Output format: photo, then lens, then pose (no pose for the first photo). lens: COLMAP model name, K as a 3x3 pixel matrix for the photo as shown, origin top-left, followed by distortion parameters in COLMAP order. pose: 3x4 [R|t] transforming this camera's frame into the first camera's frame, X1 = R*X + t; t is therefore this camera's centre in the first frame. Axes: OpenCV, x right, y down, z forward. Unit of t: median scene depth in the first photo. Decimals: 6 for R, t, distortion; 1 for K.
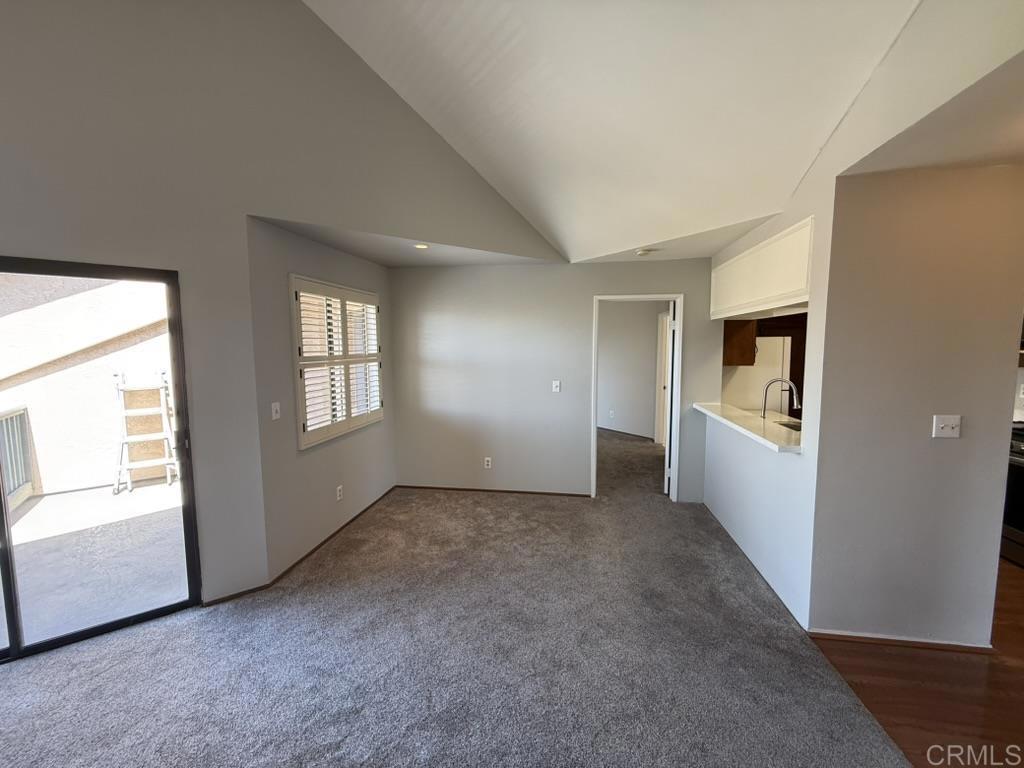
lens RADIAL K [[409.6, 0, 512.0], [0, 409.6, 381.1], [0, 0, 1]] dist [0.000384, 0.000428]
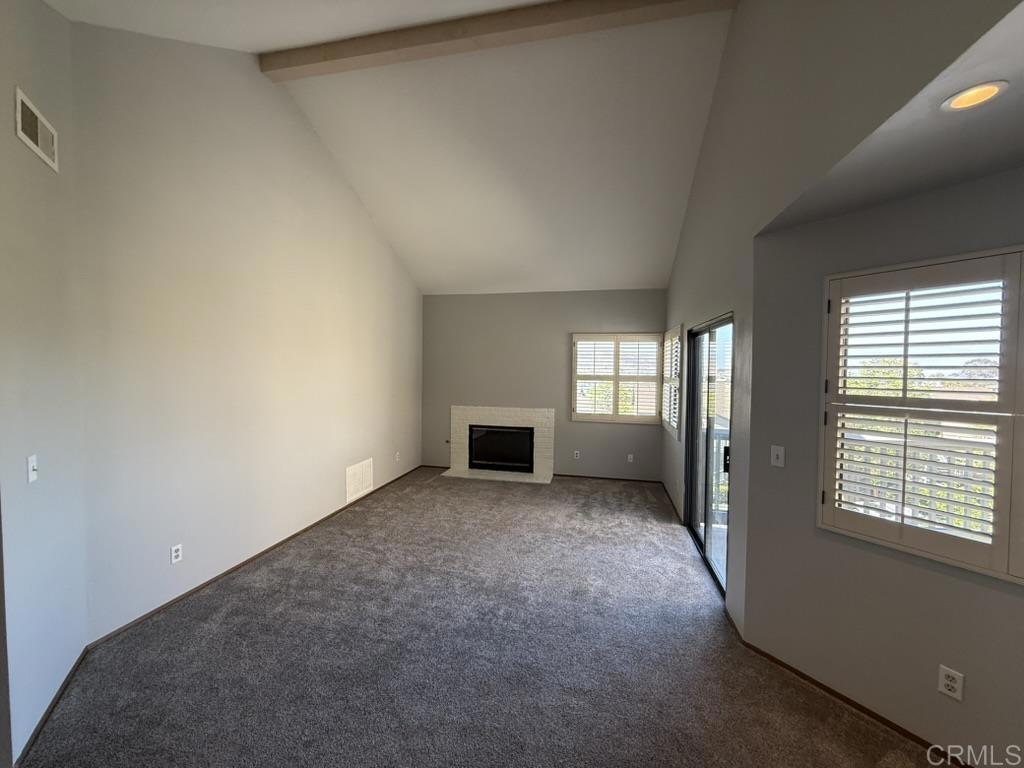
lens RADIAL K [[409.6, 0, 513.7], [0, 409.6, 382.6], [0, 0, 1]] dist [0.000384, 0.000428]
pose [[-0.746982, 0.027390, -0.664279, 0.283280], [-0.057858, 0.992682, 0.105993, -0.102921], [0.662321, 0.117609, -0.739931, 0.983246]]
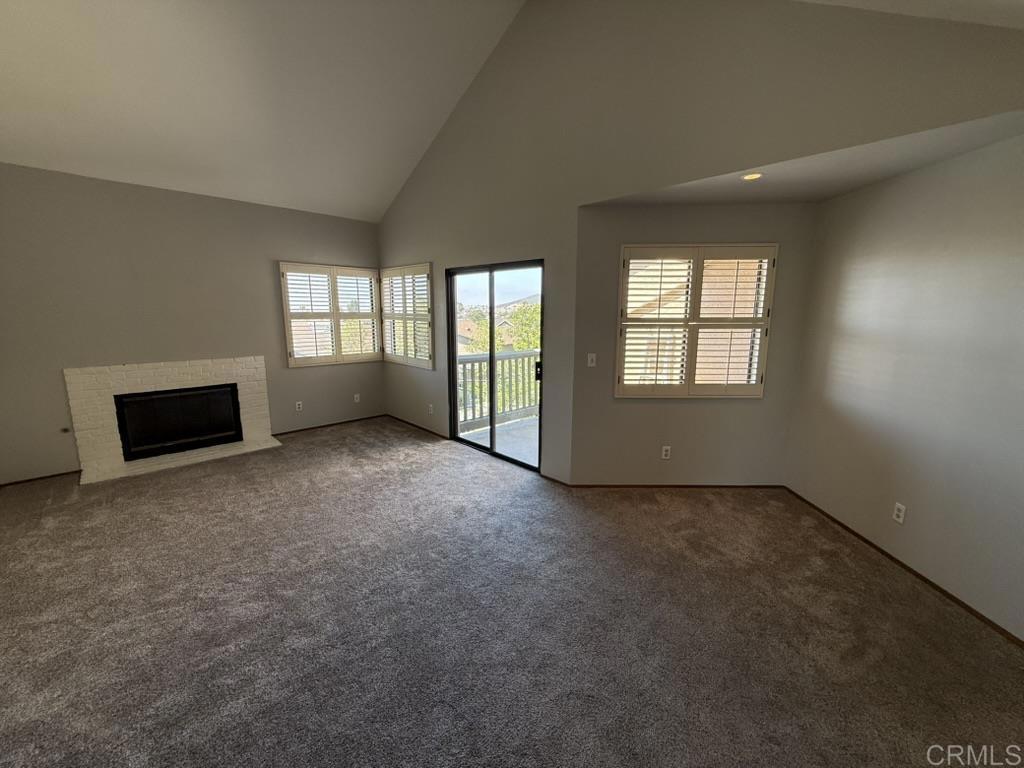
lens RADIAL K [[409.6, 0, 510.8], [0, 409.6, 380.8], [0, 0, 1]] dist [0.000384, 0.000428]
pose [[0.145884, 0.177889, -0.973177, 0.498230], [-0.088140, 0.982126, 0.166312, -0.041933], [0.985368, 0.061514, 0.158955, 0.441829]]
